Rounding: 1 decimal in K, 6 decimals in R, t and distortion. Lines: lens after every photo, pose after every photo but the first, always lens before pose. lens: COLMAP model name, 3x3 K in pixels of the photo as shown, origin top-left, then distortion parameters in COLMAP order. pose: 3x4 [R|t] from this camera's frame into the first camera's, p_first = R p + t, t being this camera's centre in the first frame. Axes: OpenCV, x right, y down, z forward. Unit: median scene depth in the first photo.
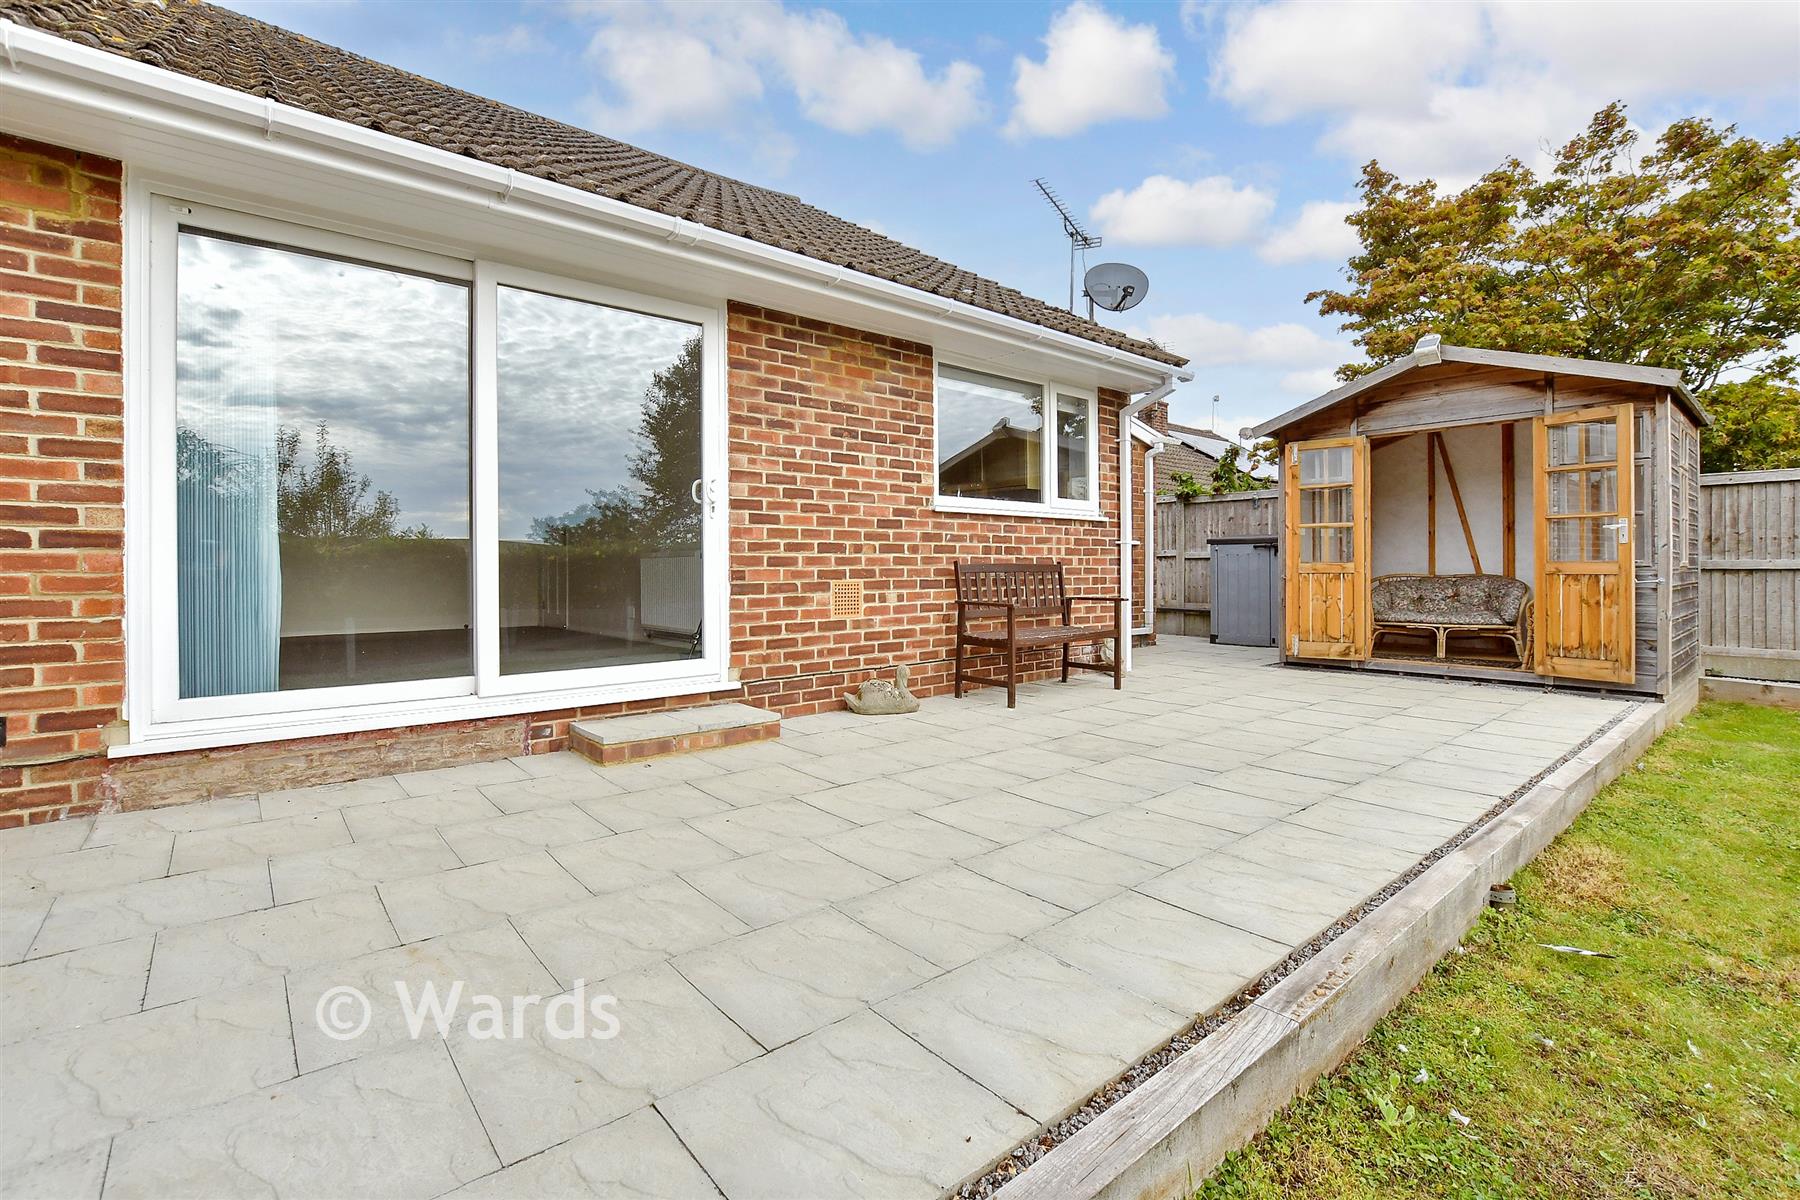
lens RADIAL K [[790.2, 0, 891.5], [0, 790.2, 568.7], [0, 0, 1]] dist [-0.015239, 0.001975]
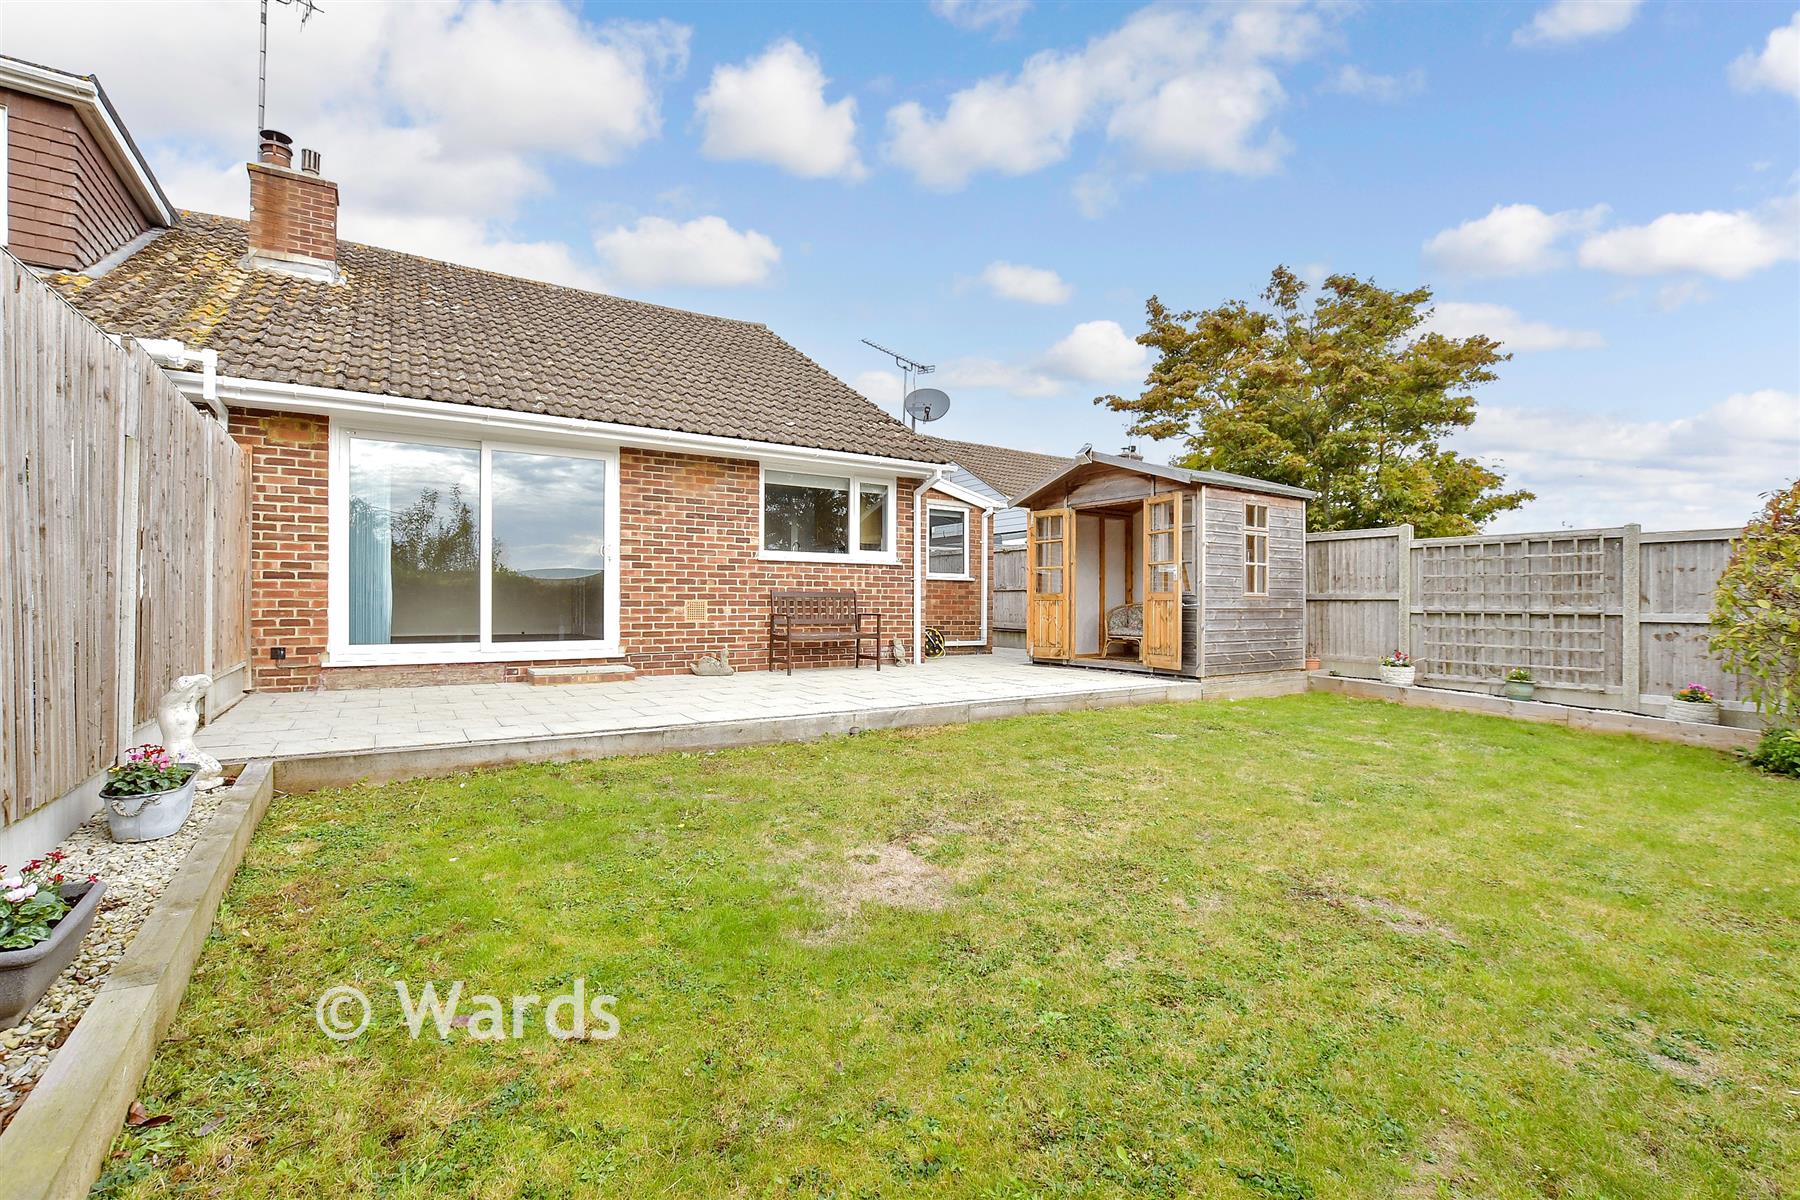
lens RADIAL K [[790.2, 0, 901.7], [0, 790.2, 601.2], [0, 0, 1]] dist [-0.015239, 0.001975]
pose [[0.992476, 0.006885, -0.122249, 0.611446], [-0.007563, 0.999958, -0.005085, 0.022951], [0.122209, 0.005972, 0.992486, -0.679894]]
